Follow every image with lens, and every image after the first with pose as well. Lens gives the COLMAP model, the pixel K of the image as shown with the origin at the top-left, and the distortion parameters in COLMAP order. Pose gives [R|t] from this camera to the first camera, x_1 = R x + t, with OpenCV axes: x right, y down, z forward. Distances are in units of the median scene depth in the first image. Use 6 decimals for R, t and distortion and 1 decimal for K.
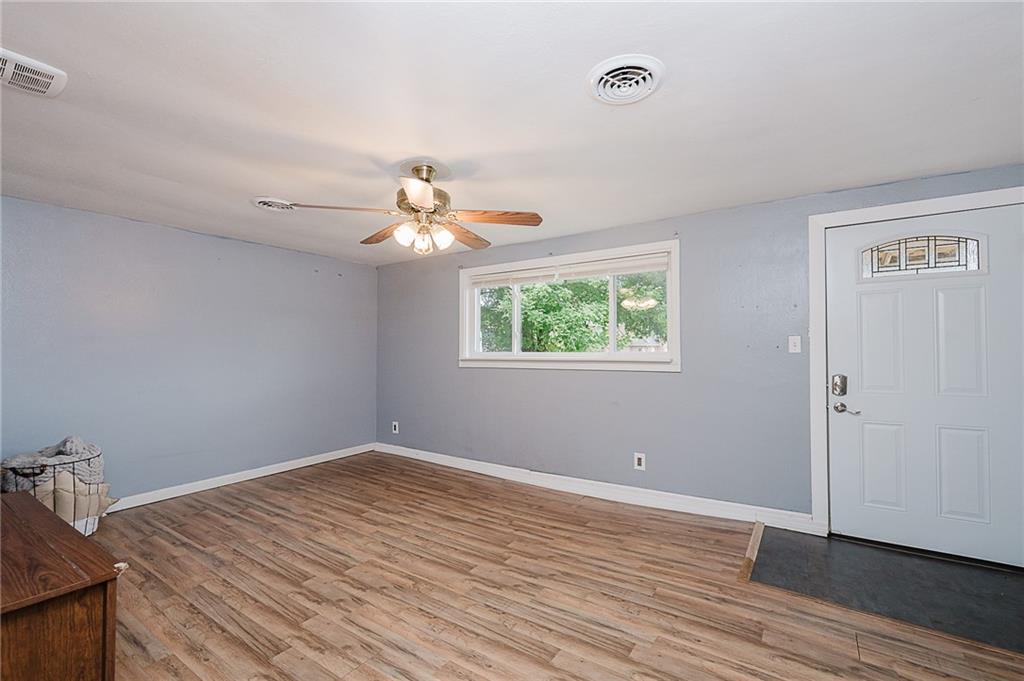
lens RADIAL K [[433.6, 0, 512.0], [0, 433.6, 340.5], [0, 0, 1]] dist [0.001655, 0.000357]
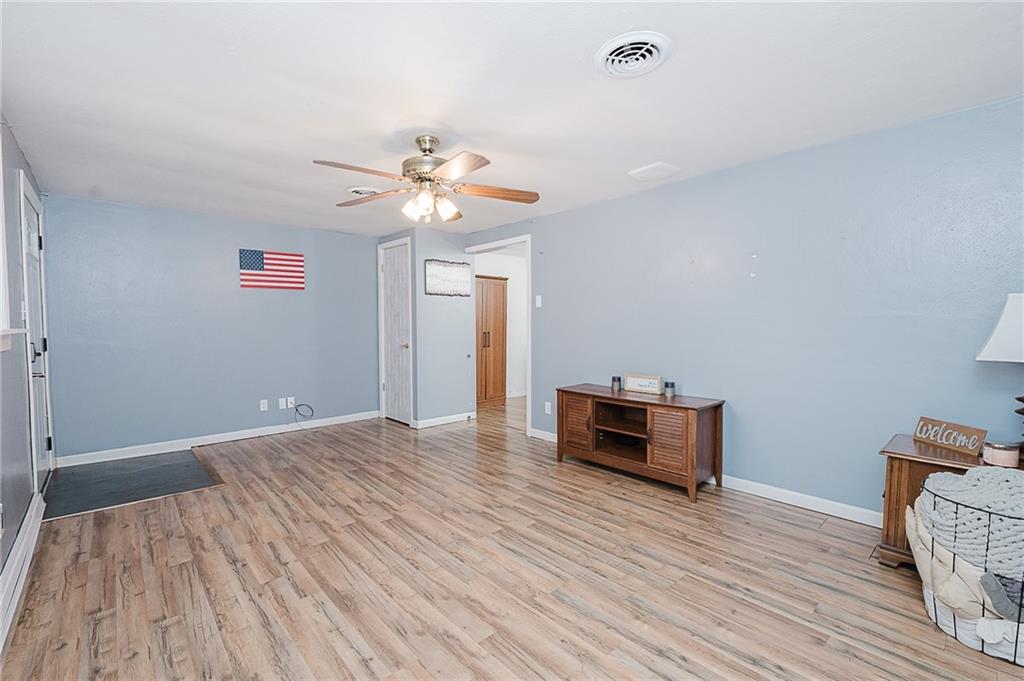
lens RADIAL K [[433.6, 0, 512.0], [0, 433.6, 340.5], [0, 0, 1]] dist [0.001655, 0.000357]
pose [[-0.970564, -0.004111, 0.240809, -0.595006], [-0.000915, 0.999910, 0.013382, 0.061961], [-0.240842, 0.012768, -0.970480, 1.806809]]
